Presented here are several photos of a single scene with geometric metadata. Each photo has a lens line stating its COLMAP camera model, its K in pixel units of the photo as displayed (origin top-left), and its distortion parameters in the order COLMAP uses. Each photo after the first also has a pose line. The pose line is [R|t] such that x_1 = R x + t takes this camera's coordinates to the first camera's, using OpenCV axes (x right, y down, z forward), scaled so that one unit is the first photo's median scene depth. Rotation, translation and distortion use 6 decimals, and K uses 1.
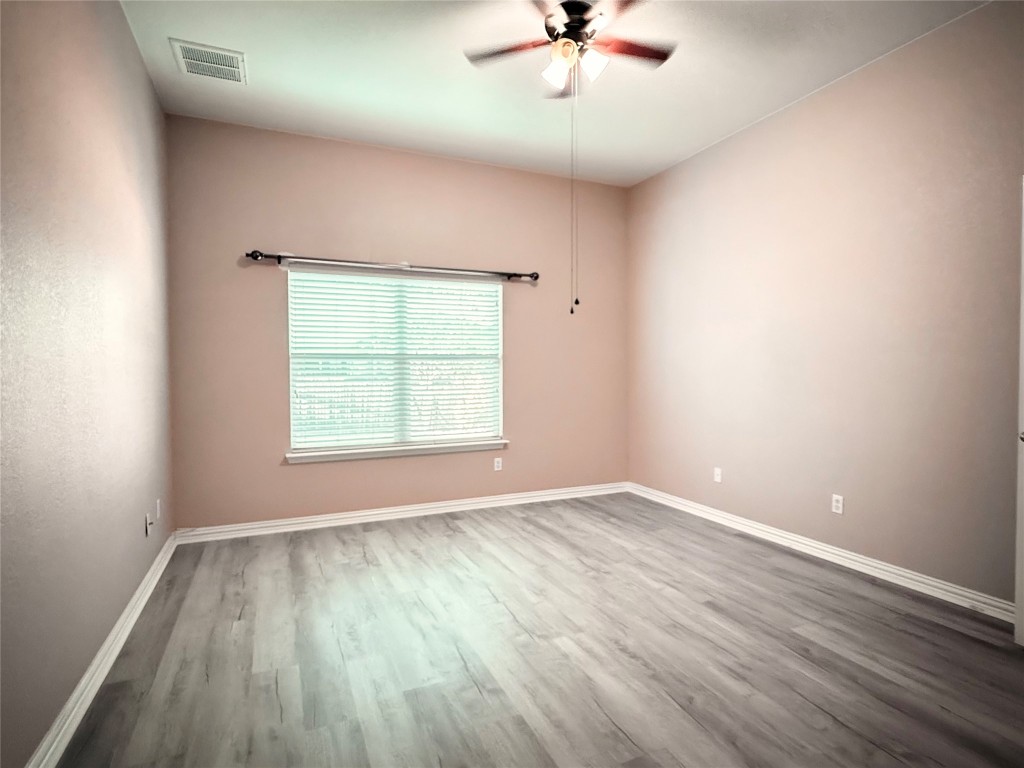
lens RADIAL K [[531.6, 0, 510.1], [0, 531.6, 380.5], [0, 0, 1]] dist [0.000485, -0.000438]
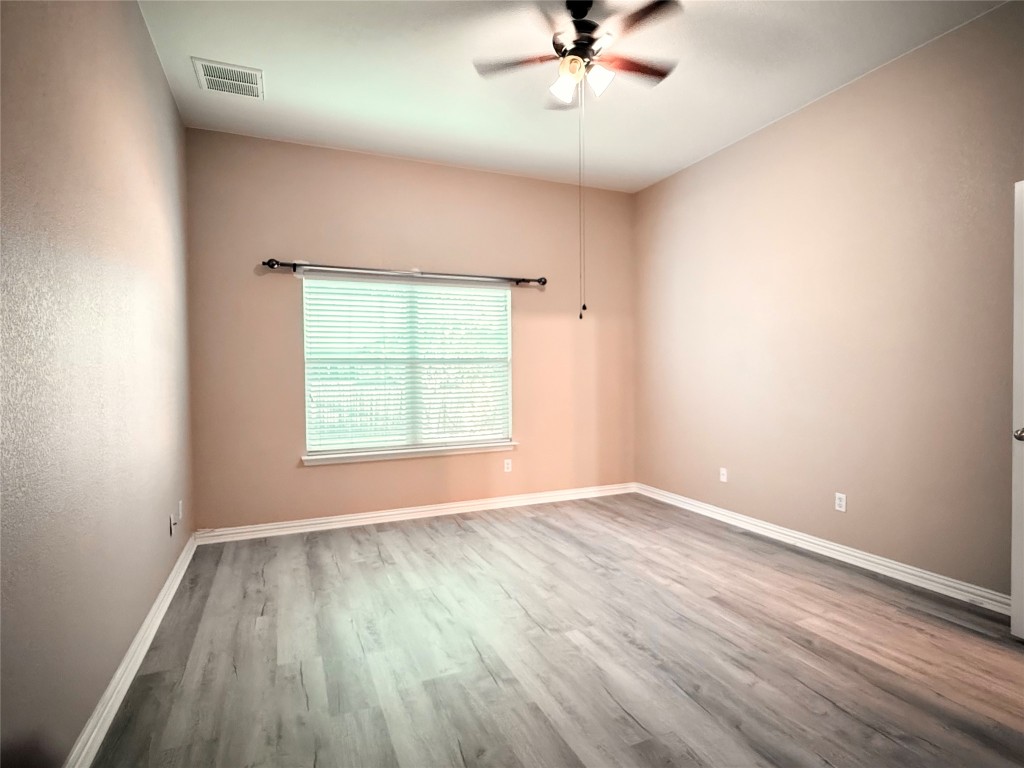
lens RADIAL K [[531.6, 0, 514.5], [0, 531.6, 384.0], [0, 0, 1]] dist [0.000485, -0.000438]
pose [[0.999971, -0.006705, -0.003695, -0.008033], [0.006710, 0.999977, 0.001153, -0.000494], [0.003687, -0.001178, 0.999993, -0.034150]]
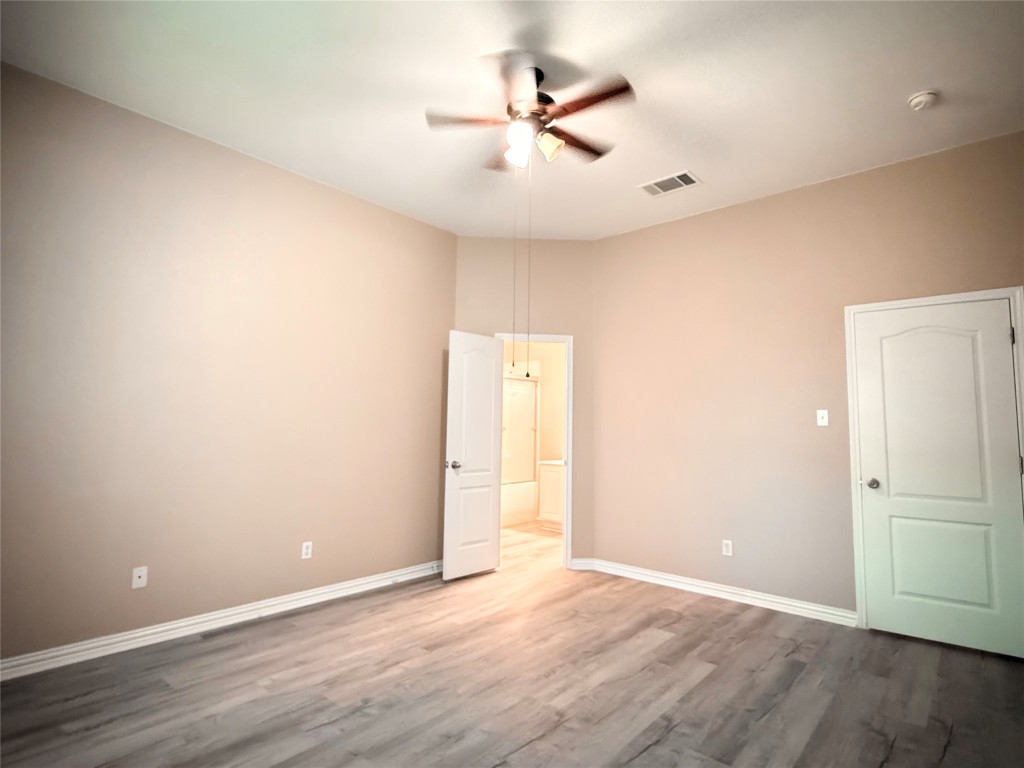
lens RADIAL K [[531.6, 0, 489.2], [0, 531.6, 385.9], [0, 0, 1]] dist [0.000485, -0.000438]
pose [[-0.391154, 0.067517, 0.917845, -0.755019], [0.001509, 0.997351, -0.072723, -0.044452], [-0.920324, -0.027061, -0.390220, 1.392324]]
